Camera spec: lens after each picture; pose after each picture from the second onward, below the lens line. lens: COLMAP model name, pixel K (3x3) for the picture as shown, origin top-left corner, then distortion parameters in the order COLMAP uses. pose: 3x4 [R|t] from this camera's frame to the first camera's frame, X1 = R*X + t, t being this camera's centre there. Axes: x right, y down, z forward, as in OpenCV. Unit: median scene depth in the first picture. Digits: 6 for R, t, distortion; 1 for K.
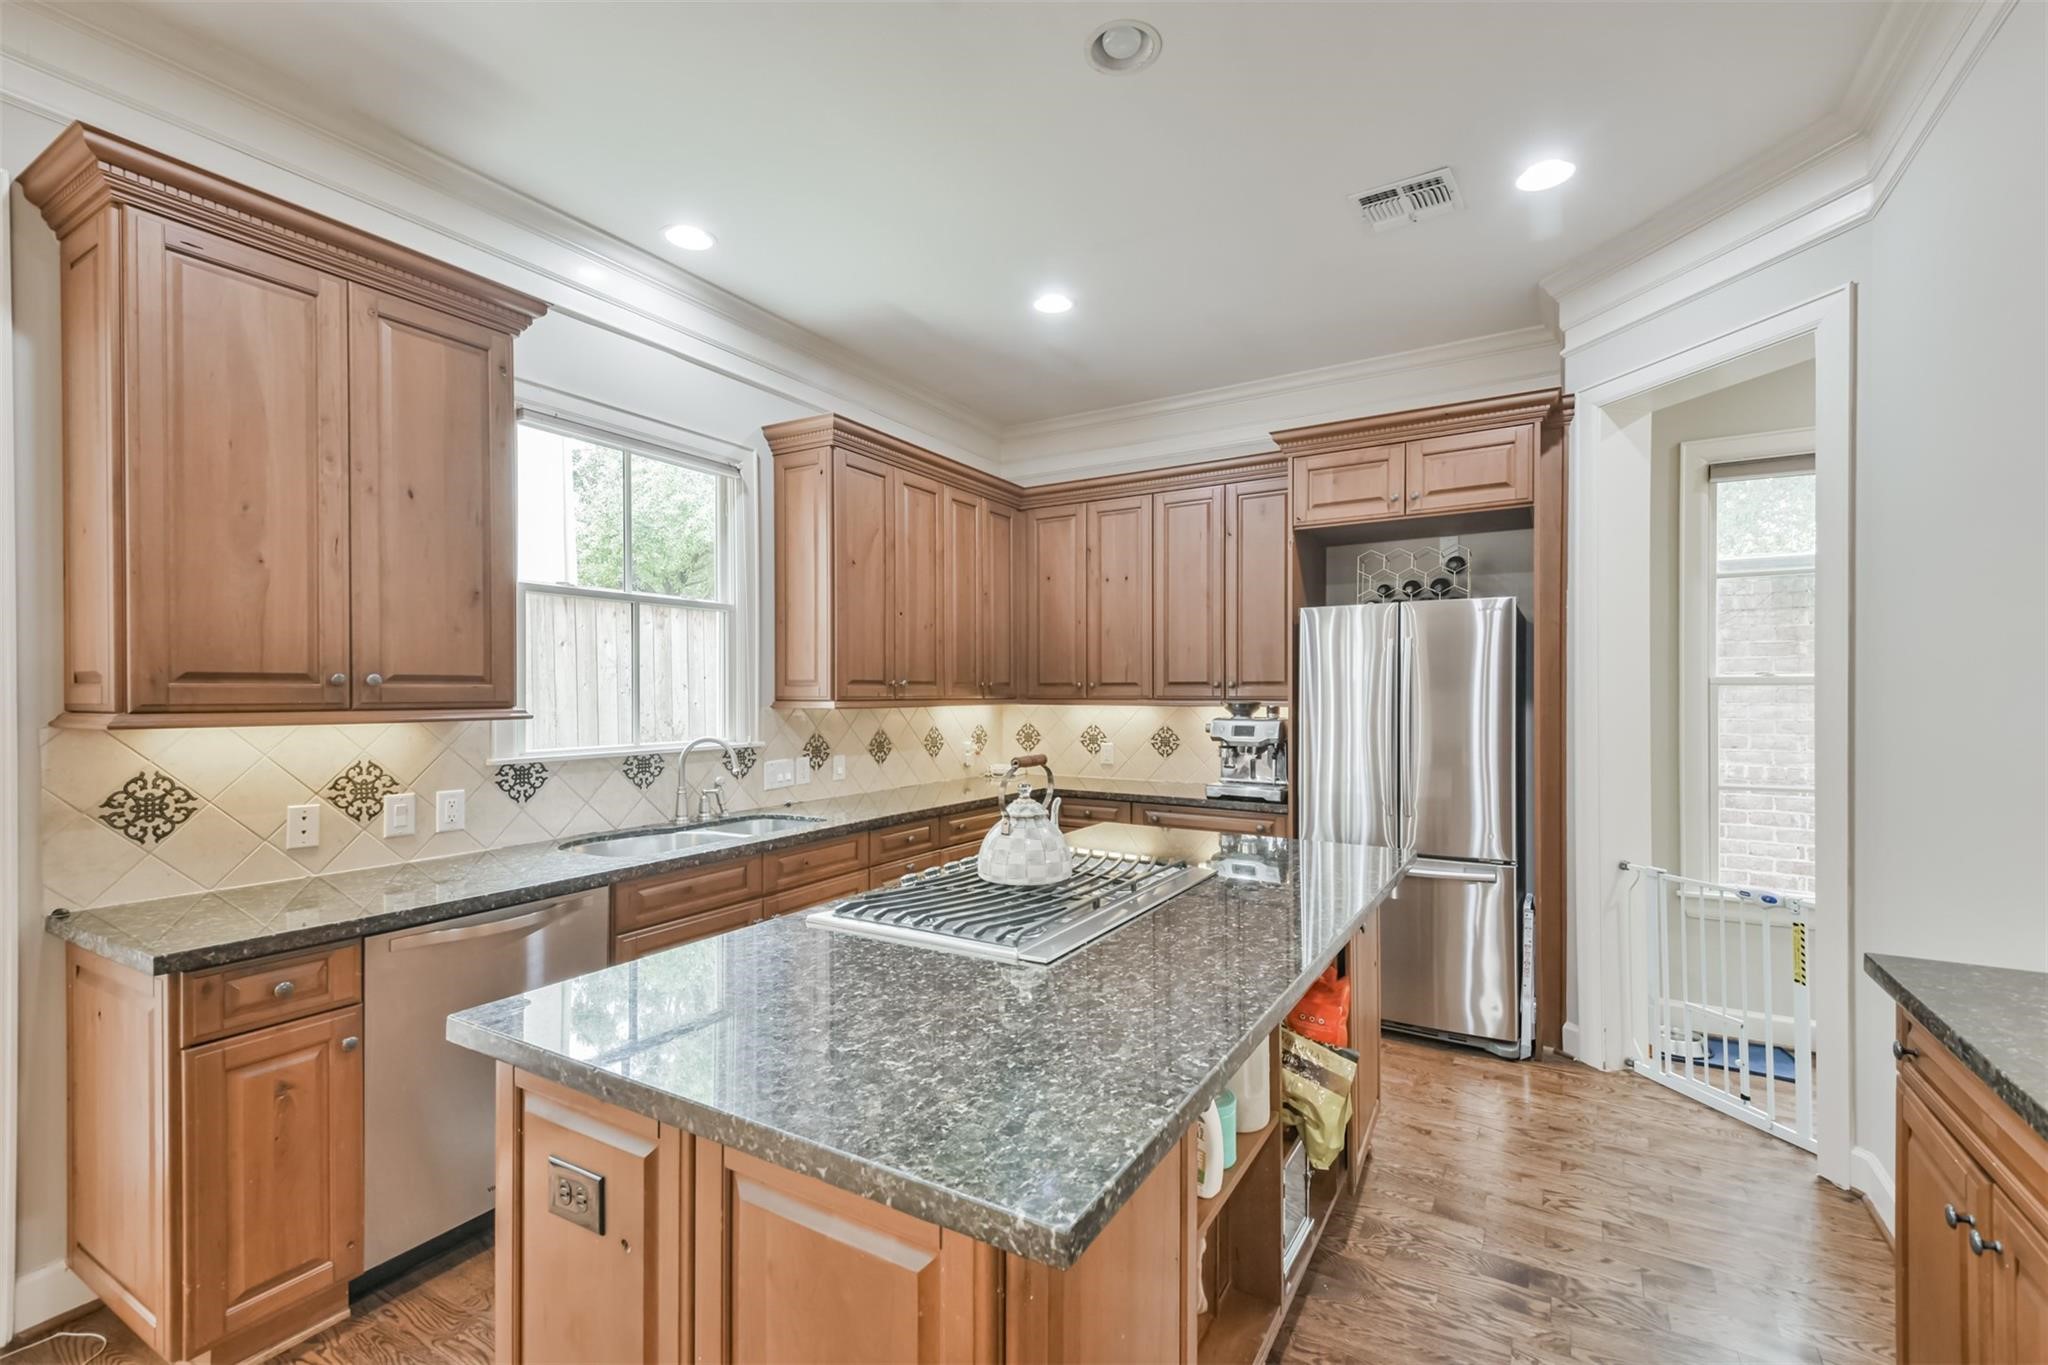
lens RADIAL K [[888.0, 0, 1044.4], [0, 888.0, 692.3], [0, 0, 1]] dist [0.031838, -0.011209]
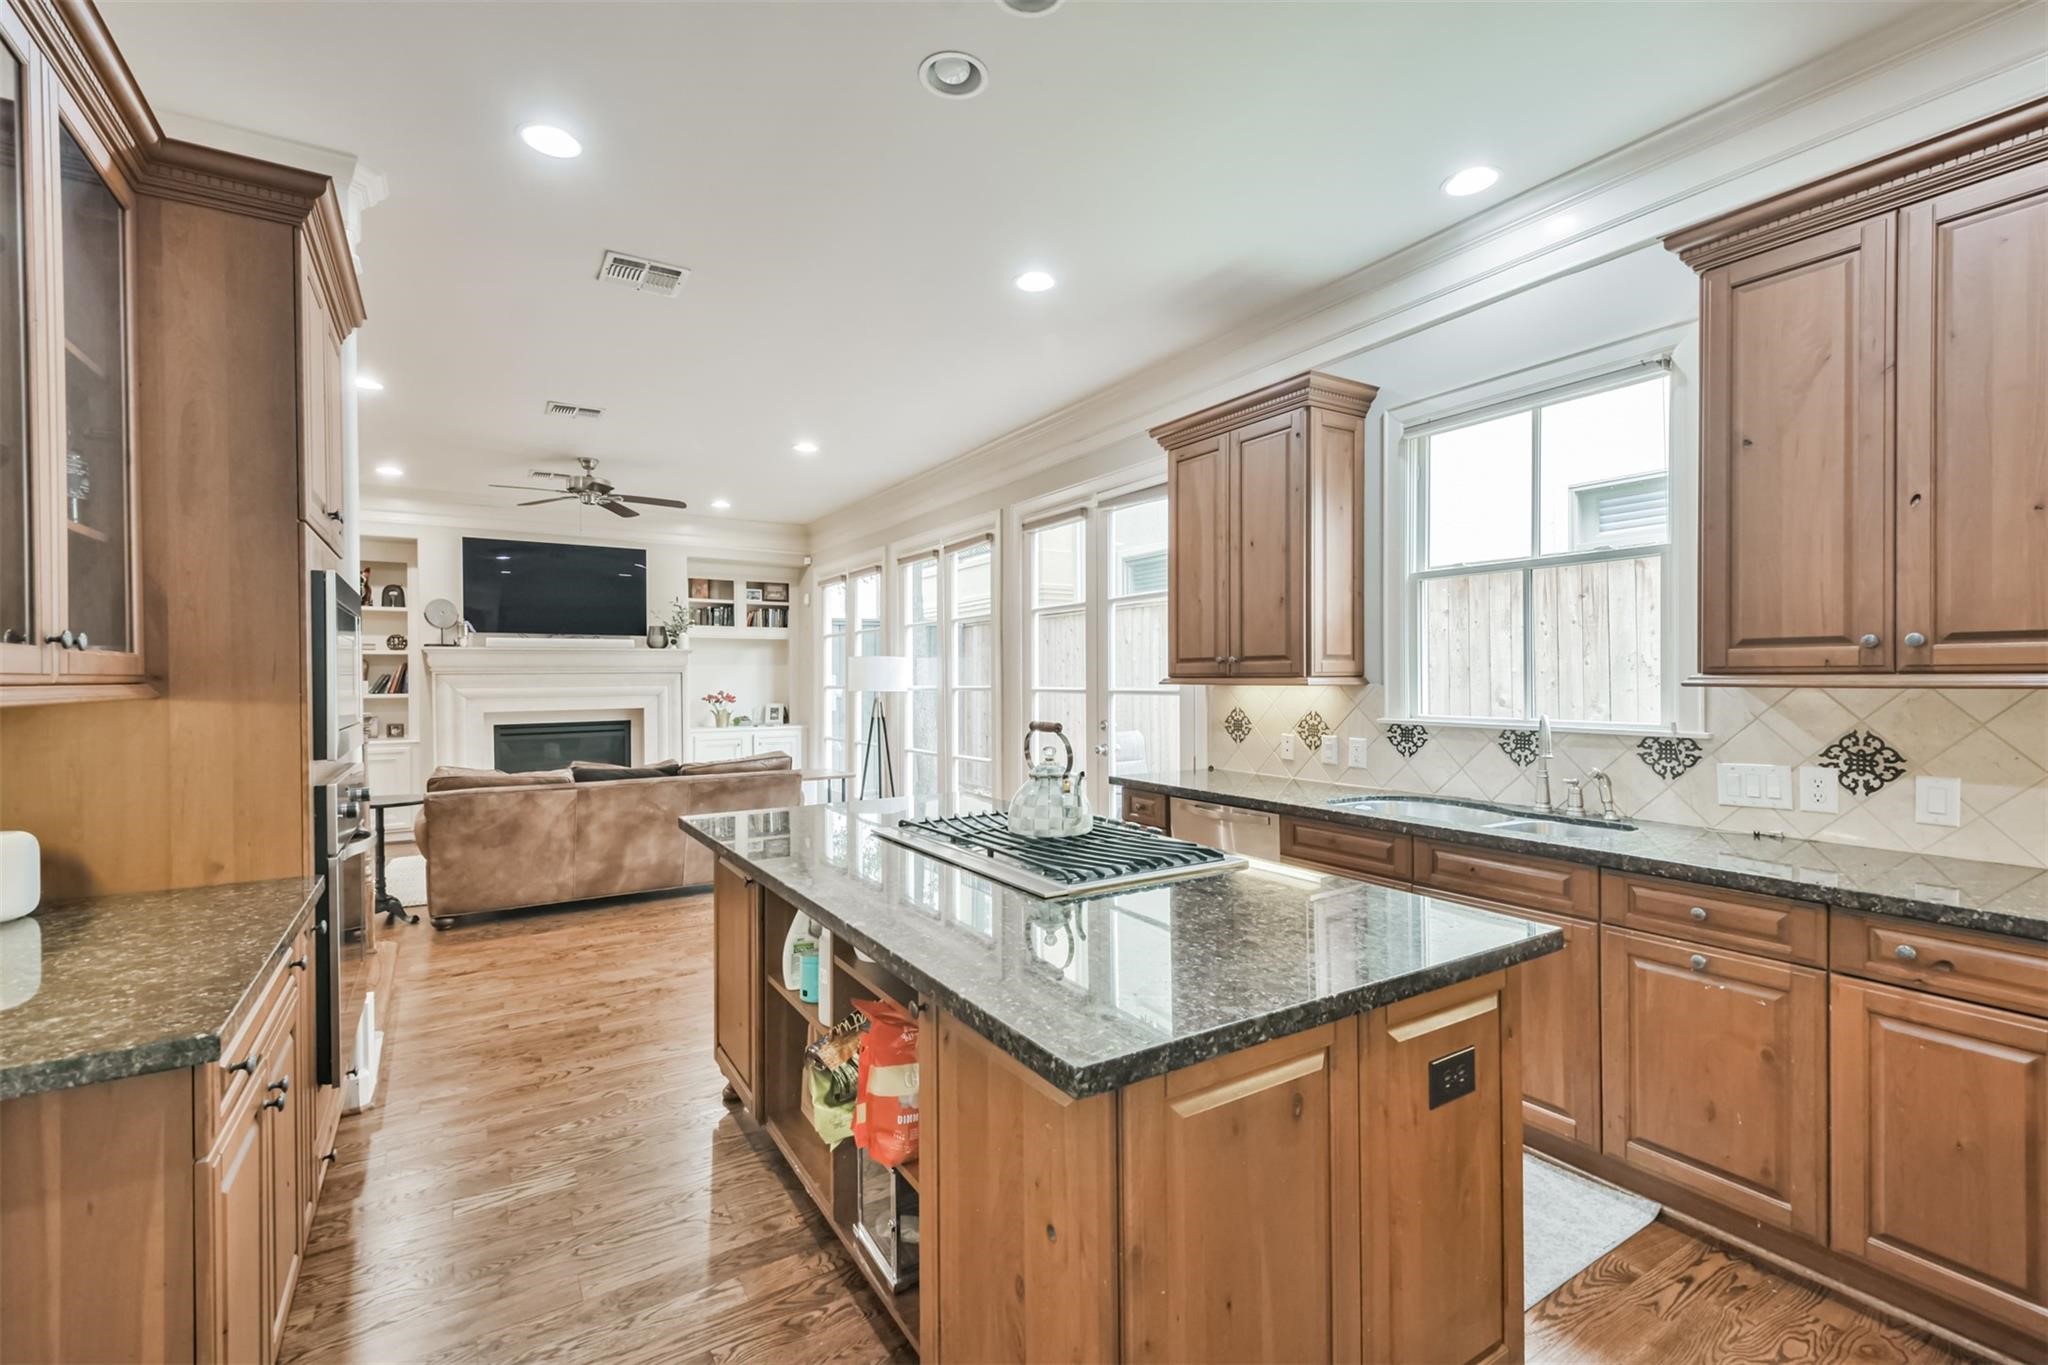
lens RADIAL K [[888.0, 0, 1022.7], [0, 888.0, 685.5], [0, 0, 1]] dist [0.031838, -0.011209]
pose [[-0.458996, 0.015114, -0.888310, 0.584678], [0.006958, 0.999886, 0.013417, 0.005885], [0.888411, -0.000023, -0.459049, 0.887177]]
